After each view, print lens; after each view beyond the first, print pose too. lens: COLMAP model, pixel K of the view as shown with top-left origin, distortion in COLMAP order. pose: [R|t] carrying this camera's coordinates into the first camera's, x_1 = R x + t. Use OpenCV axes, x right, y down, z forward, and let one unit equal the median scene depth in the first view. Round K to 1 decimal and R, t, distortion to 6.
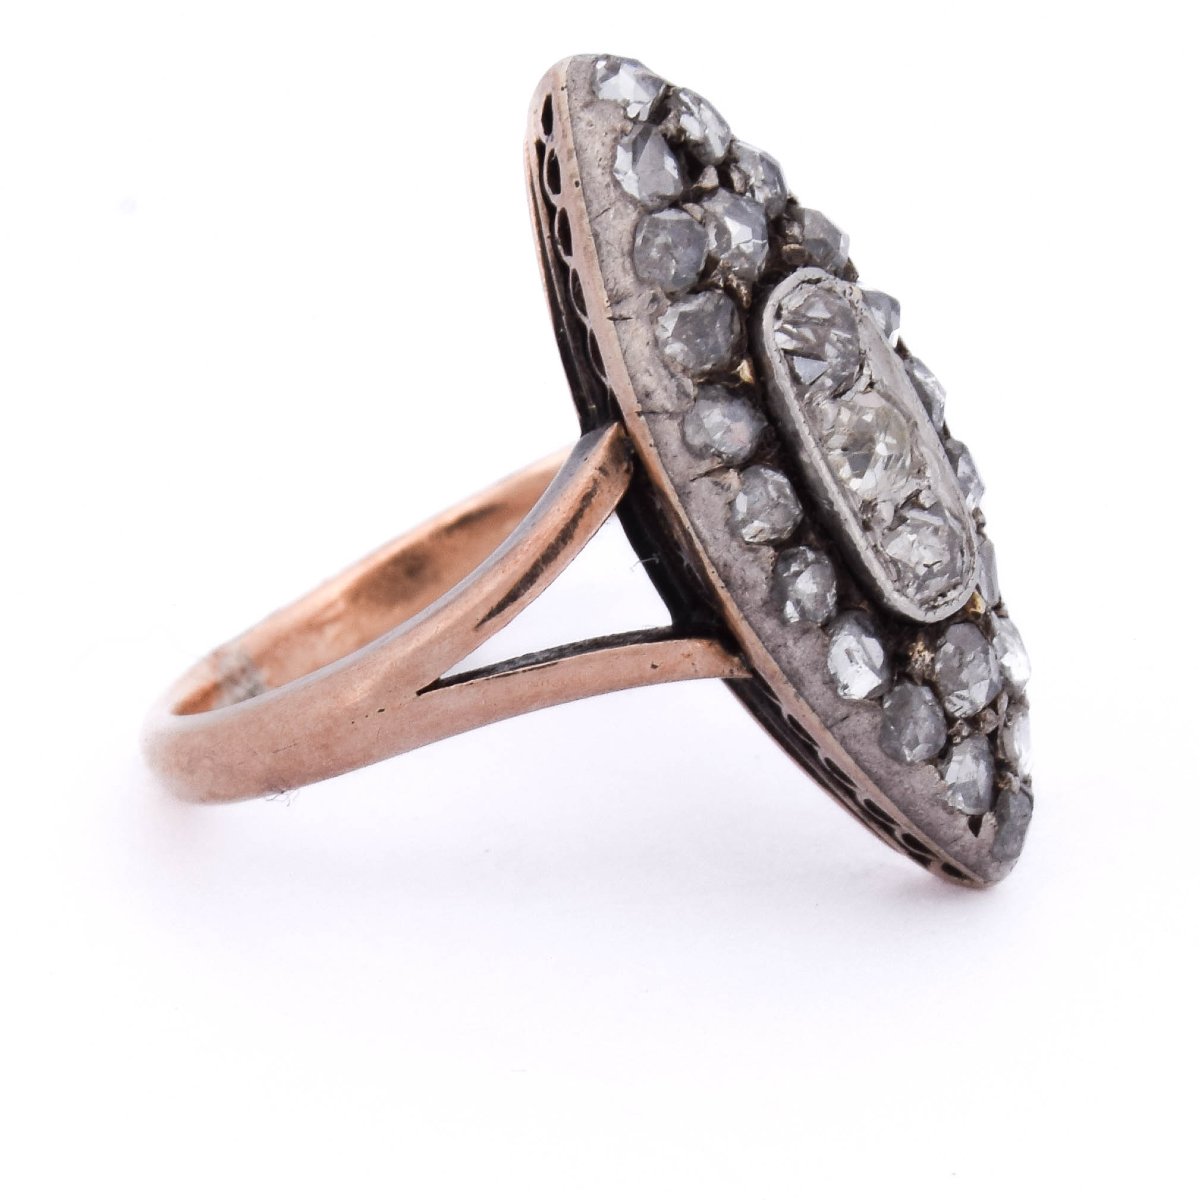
lens RADIAL K [[4119.8, 0, 600.1], [0, 4119.8, 600.5], [0, 0, 1]] dist [-0.088635, 0.000000]
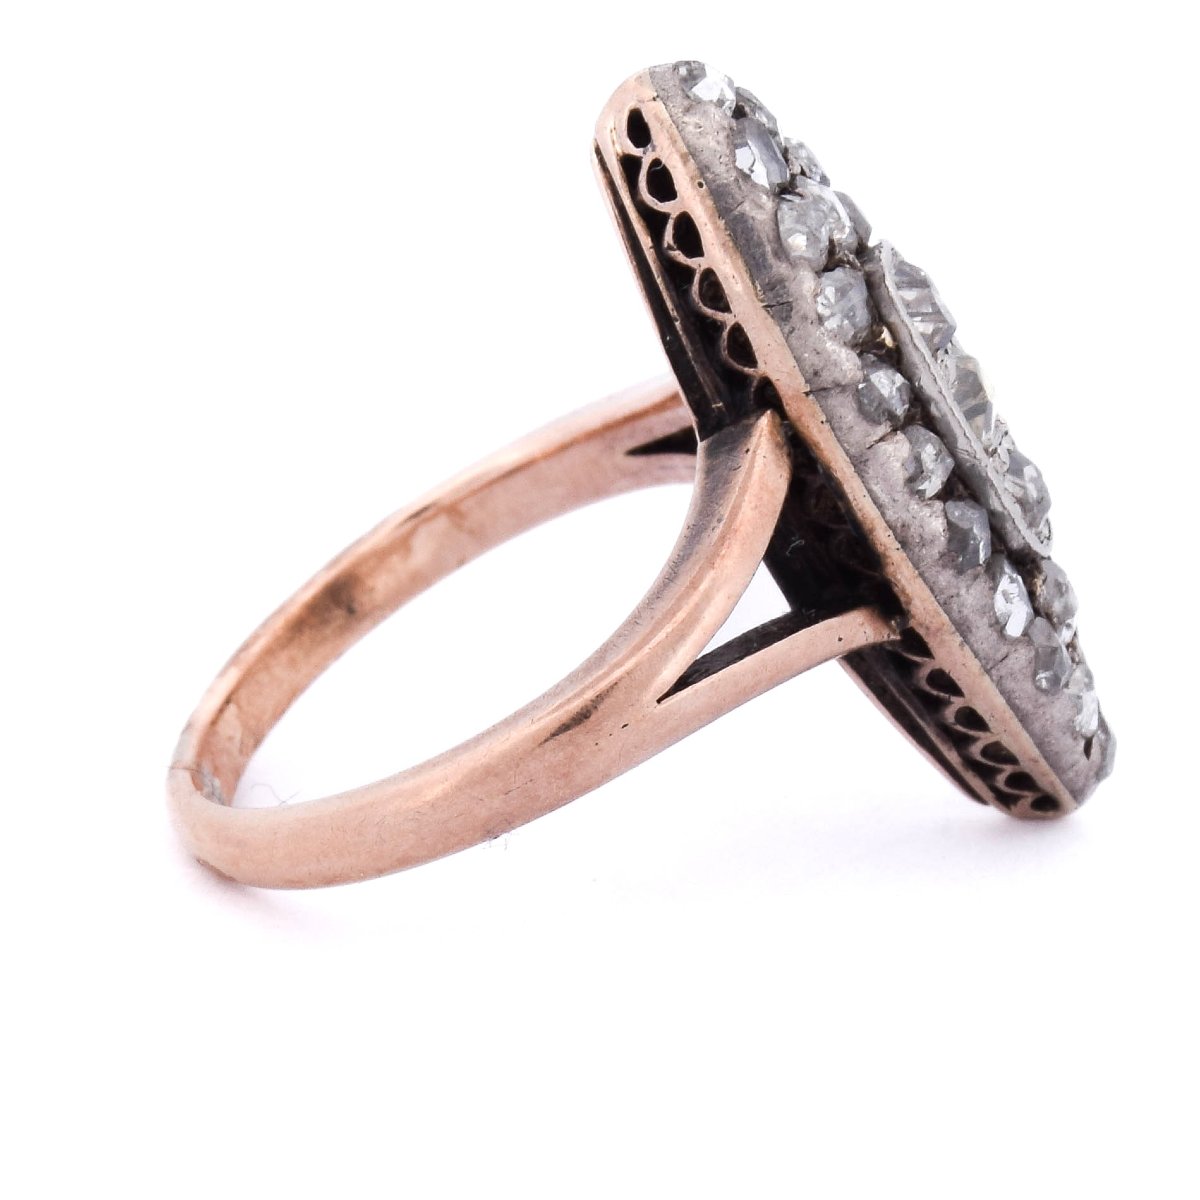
lens RADIAL K [[4119.8, 0, 599.9], [0, 4119.8, 599.5], [0, 0, 1]] dist [-0.088635, 0.000000]
pose [[0.938886, -0.180839, 0.292899, -0.343656], [0.195138, 0.980570, -0.020102, 0.015324], [-0.283572, 0.076029, 0.955932, 0.036989]]
